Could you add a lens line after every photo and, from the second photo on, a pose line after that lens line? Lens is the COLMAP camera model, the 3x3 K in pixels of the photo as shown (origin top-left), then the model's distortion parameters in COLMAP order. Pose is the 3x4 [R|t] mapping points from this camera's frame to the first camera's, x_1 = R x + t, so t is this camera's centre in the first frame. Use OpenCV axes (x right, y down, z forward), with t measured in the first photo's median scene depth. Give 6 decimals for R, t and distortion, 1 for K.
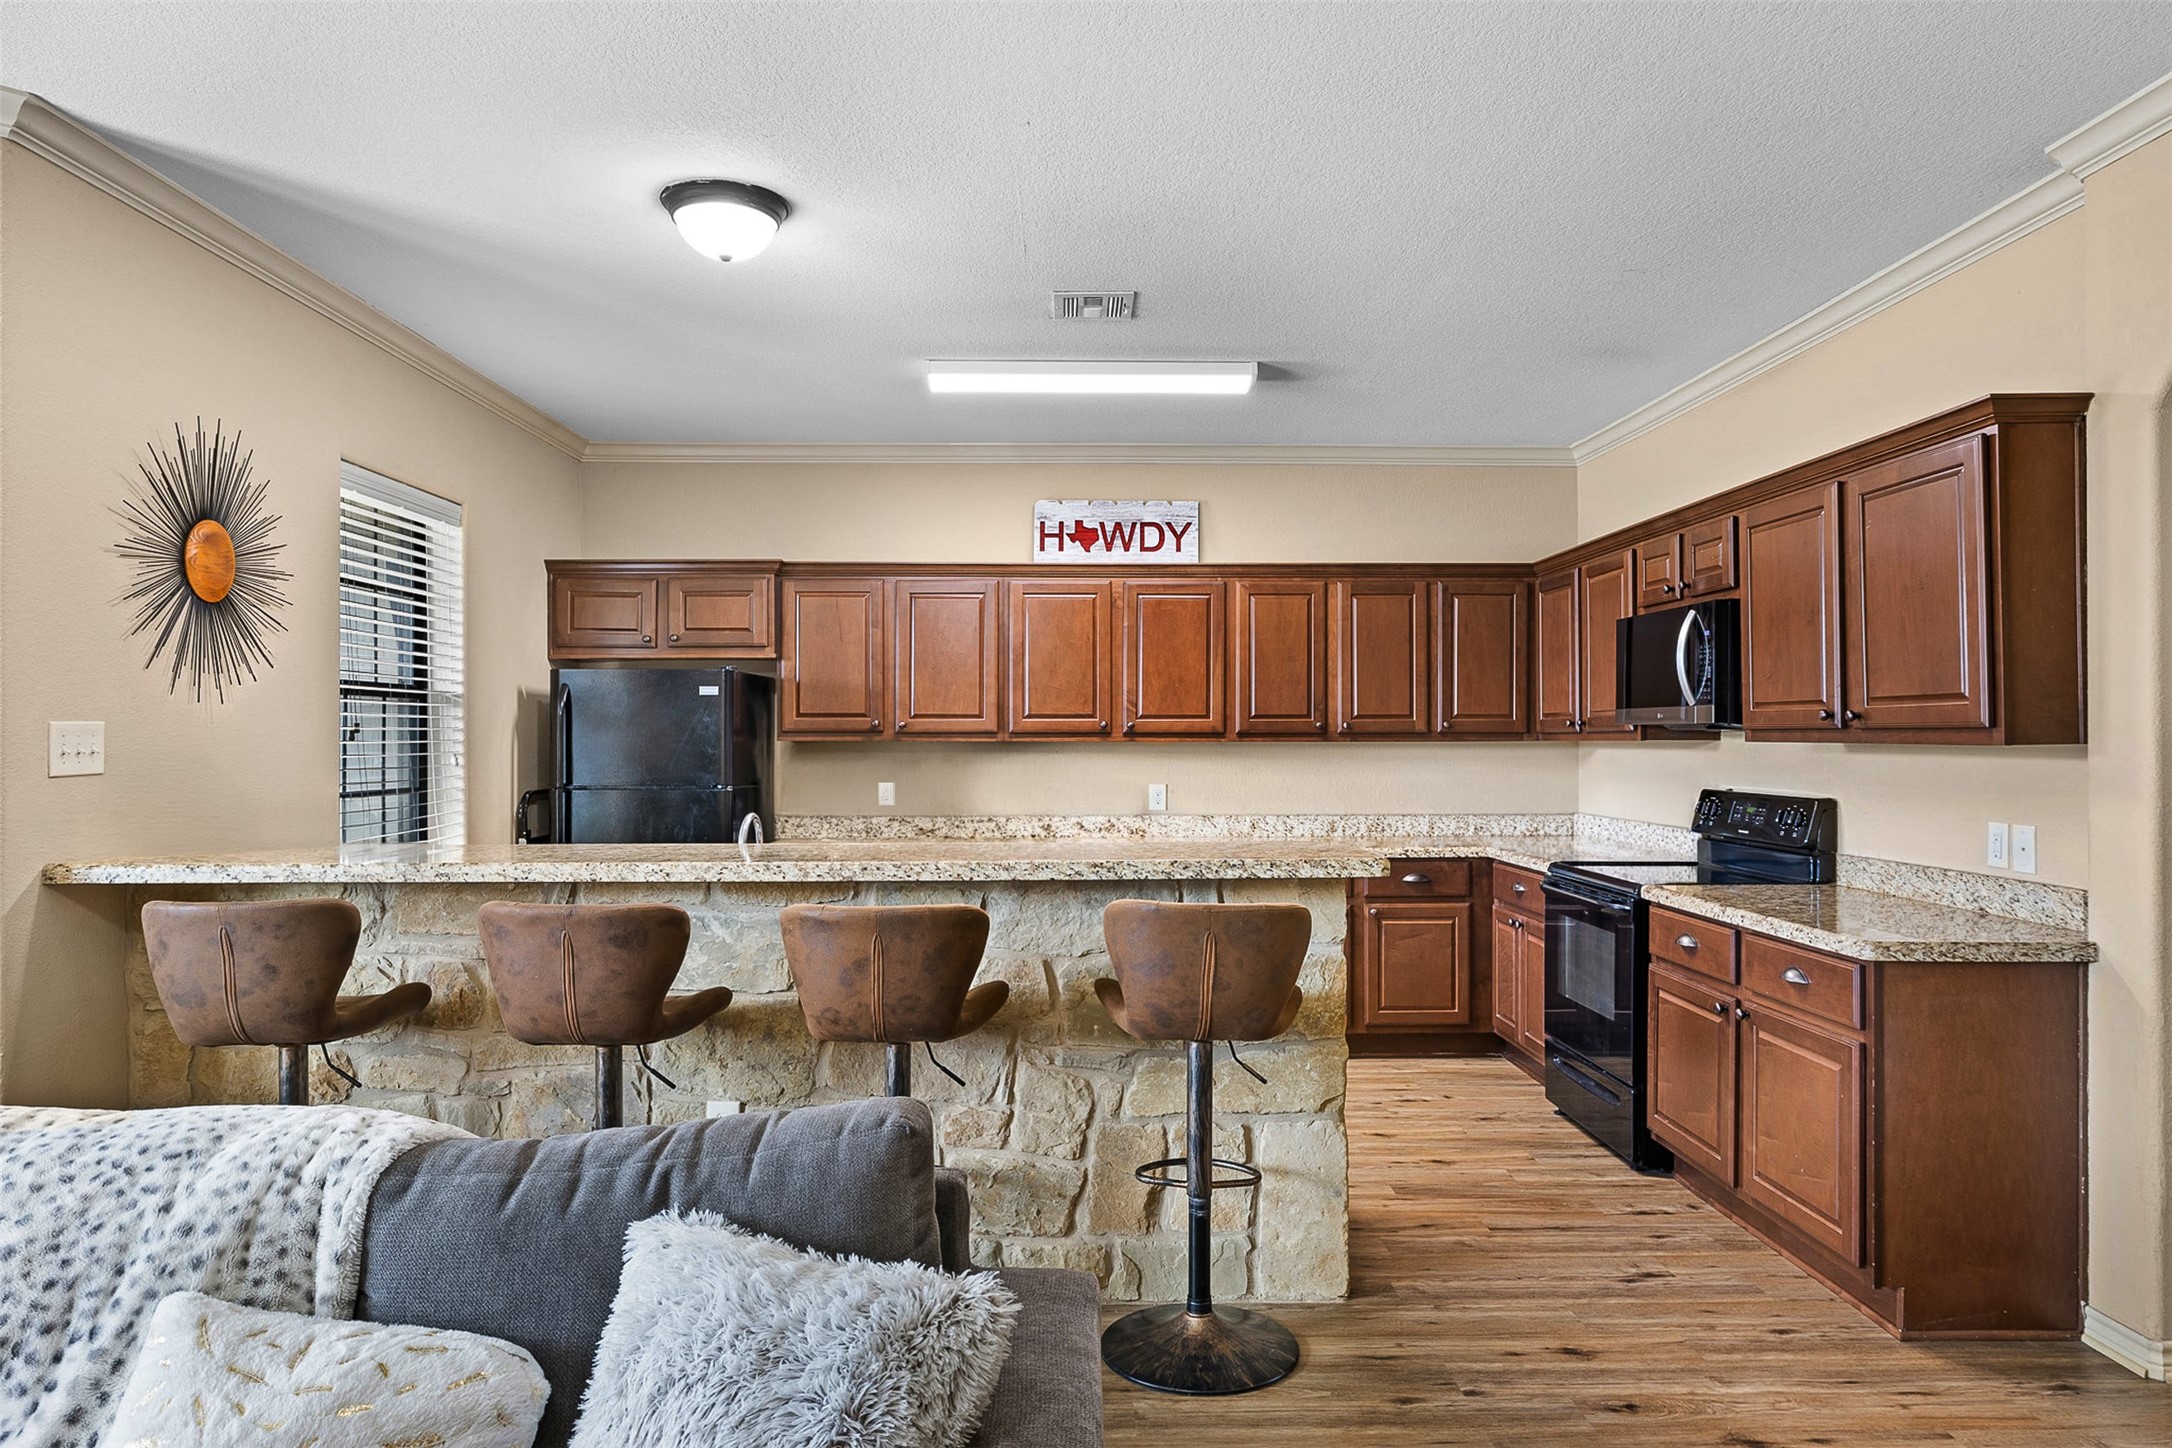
lens RADIAL K [[1334.3, 0, 1074.5], [0, 1334.3, 716.3], [0, 0, 1]] dist [-0.004539, 0.003020]
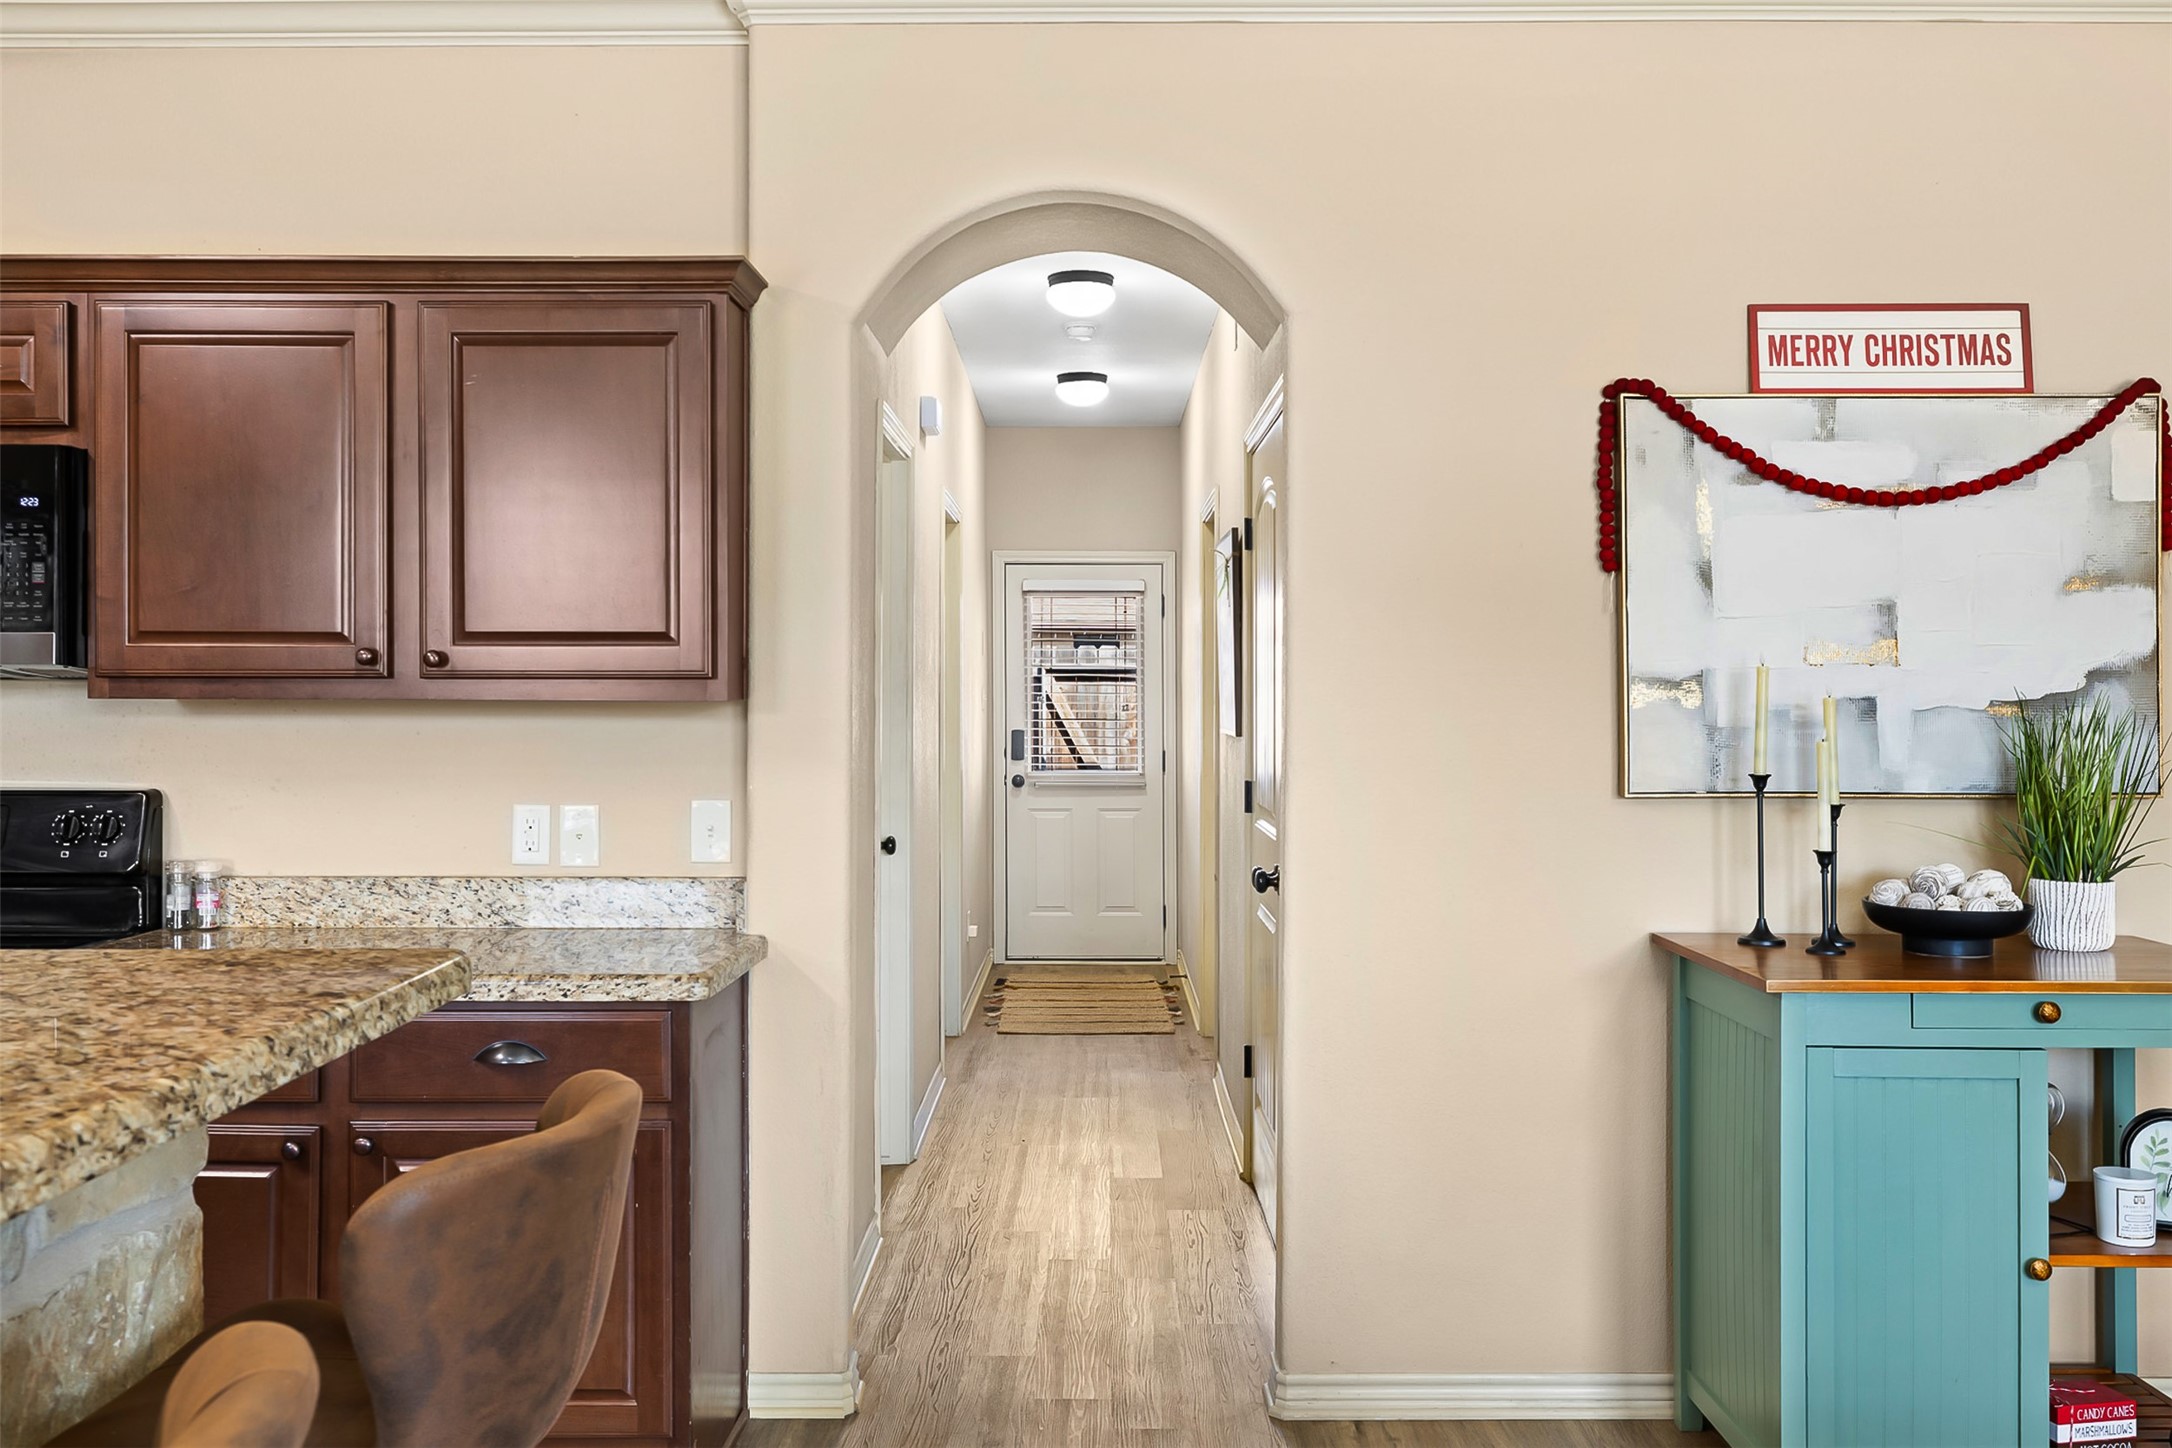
lens RADIAL K [[2025.6, 0, 1113.8], [0, 2025.6, 686.8], [0, 0, 1]] dist [-0.013413, 0.000000]
pose [[0.006472, 0.002679, 0.999975, -0.260765], [-0.017809, 0.999838, -0.002563, 0.005776], [-0.999820, -0.017792, 0.006518, 0.386680]]
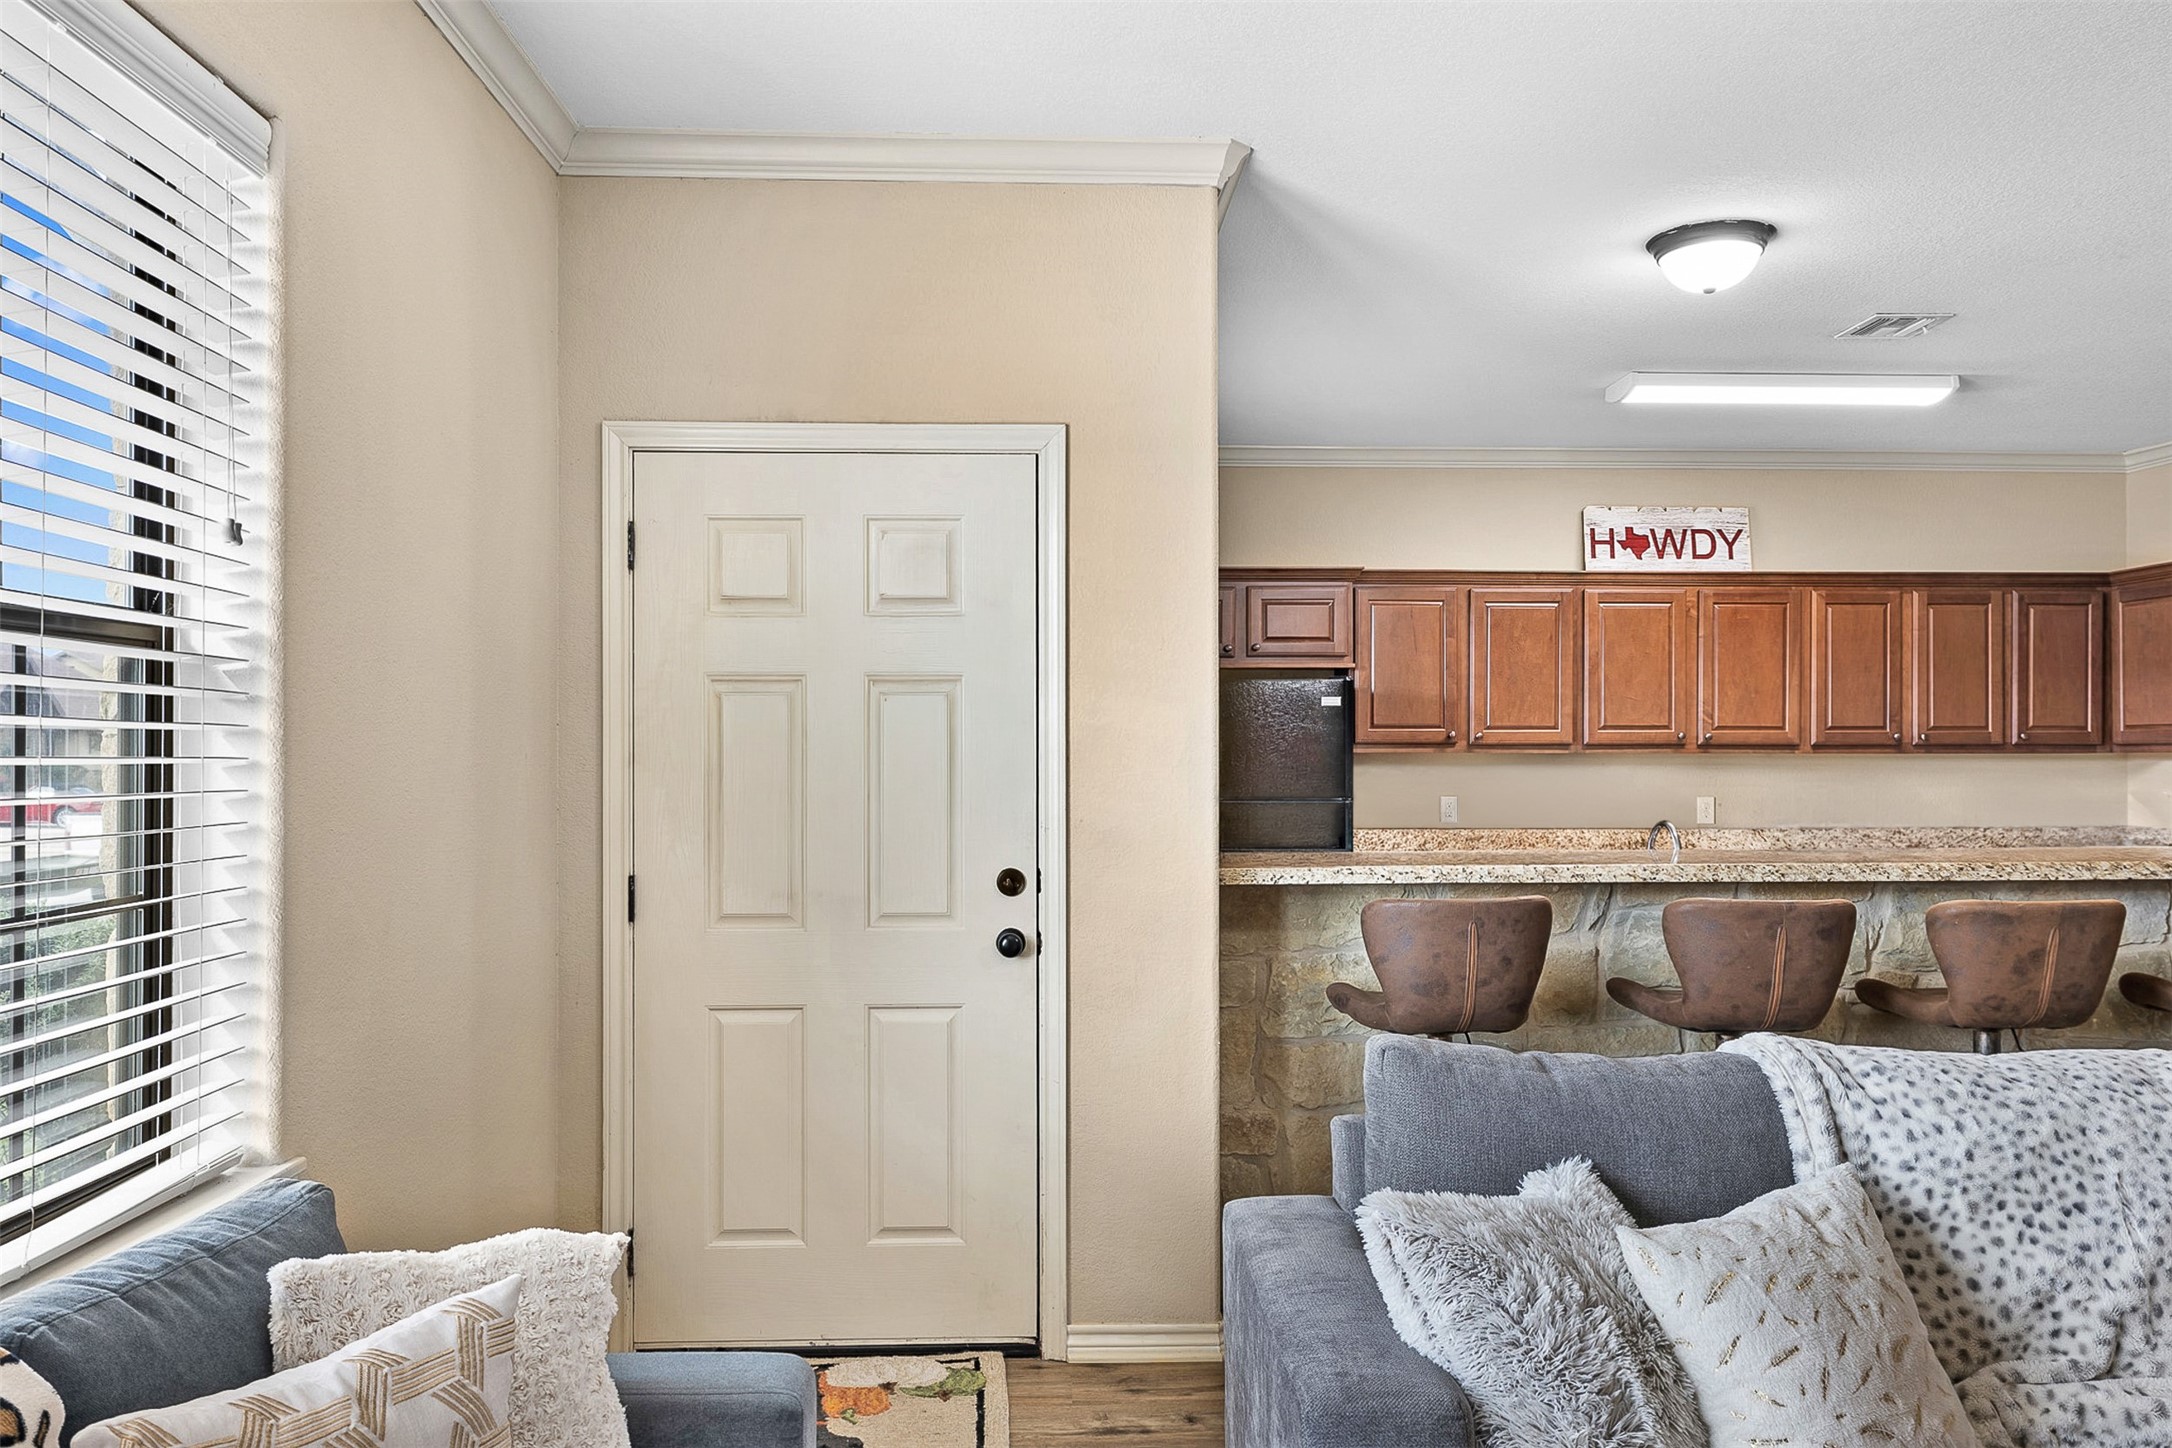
lens RADIAL K [[1511.8, 0, 1084.4], [0, 1511.8, 729.6], [0, 0, 1]] dist [0.008381, 0.004703]
pose [[0.999511, 0.000936, 0.031267, -0.450660], [-0.000981, 0.999999, 0.001416, 0.000306], [-0.031266, -0.001446, 0.999510, -0.099658]]
